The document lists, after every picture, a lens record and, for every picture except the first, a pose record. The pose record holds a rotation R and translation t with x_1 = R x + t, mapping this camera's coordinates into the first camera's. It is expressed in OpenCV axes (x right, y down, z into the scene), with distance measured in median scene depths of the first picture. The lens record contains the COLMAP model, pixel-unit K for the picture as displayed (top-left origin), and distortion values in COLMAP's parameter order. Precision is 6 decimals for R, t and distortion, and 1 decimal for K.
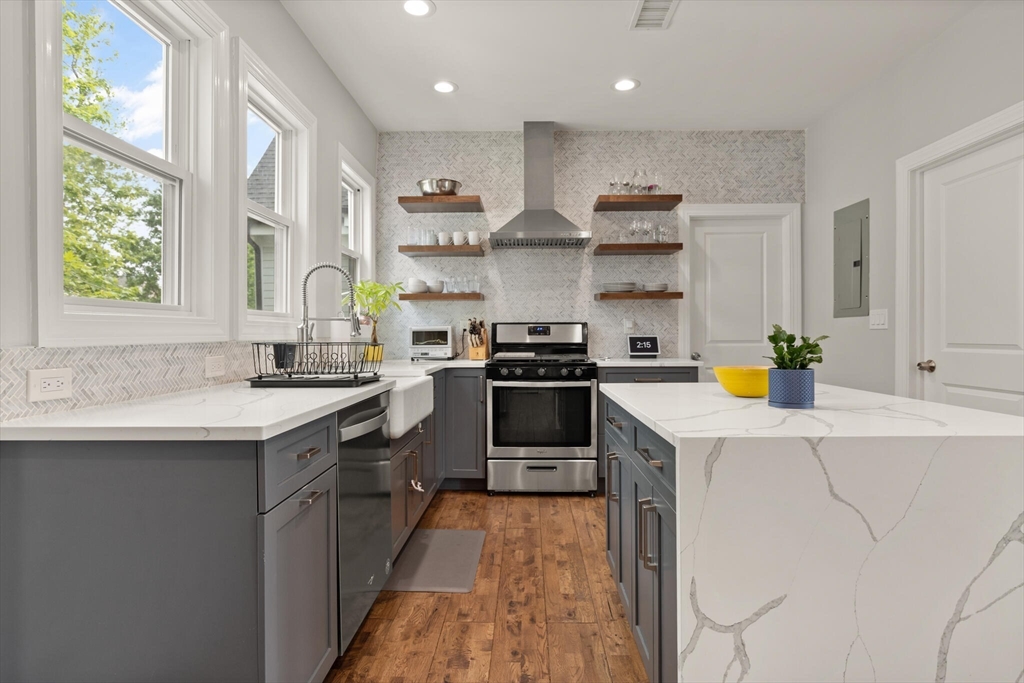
lens RADIAL K [[538.3, 0, 516.5], [0, 538.3, 341.1], [0, 0, 1]] dist [-0.003969, 0.000516]
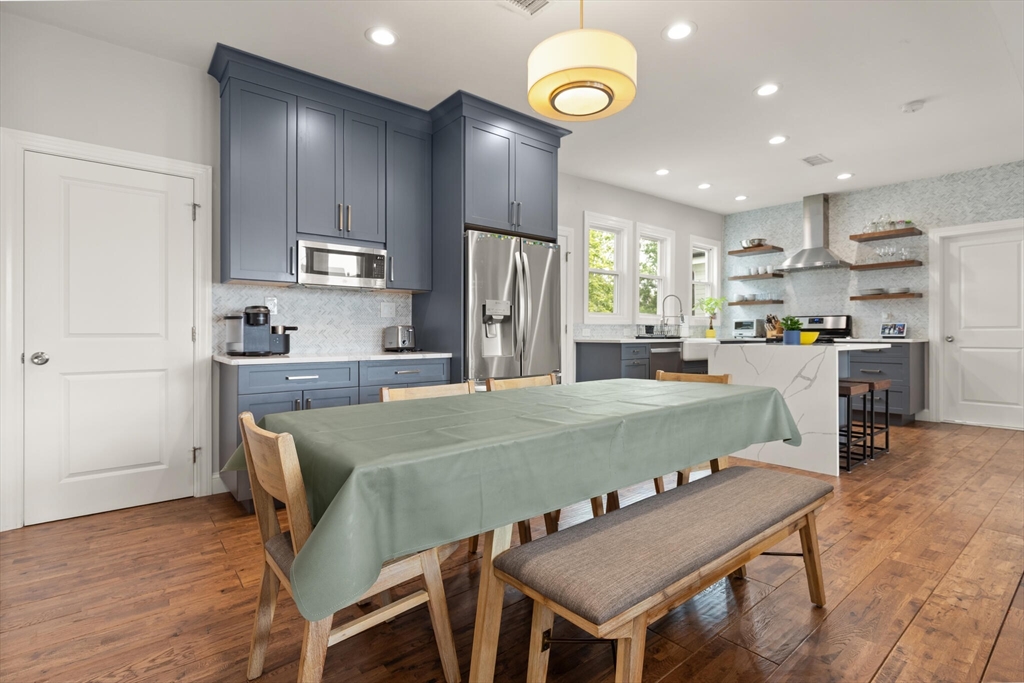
lens RADIAL K [[492.6, 0, 517.5], [0, 492.6, 333.1], [0, 0, 1]] dist [-0.000196, -0.000561]
pose [[0.647884, 0.003347, -0.761732, 0.587372], [-0.012096, 0.999909, -0.005894, 0.036846], [0.761643, 0.013032, 0.647866, -0.651674]]
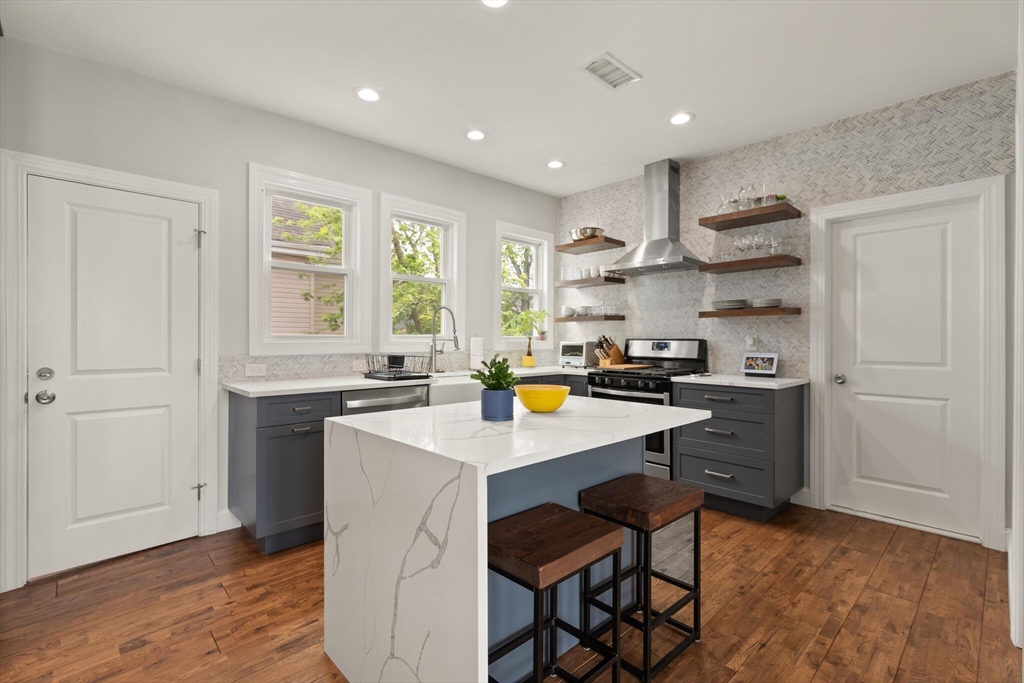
lens RADIAL K [[464.9, 0, 514.7], [0, 464.9, 340.0], [0, 0, 1]] dist [0.001484, -0.001003]
pose [[0.701152, 0.006642, -0.712981, 0.512542], [-0.014535, 0.999882, -0.004979, -0.022848], [0.712863, 0.013855, 0.701166, 0.100983]]
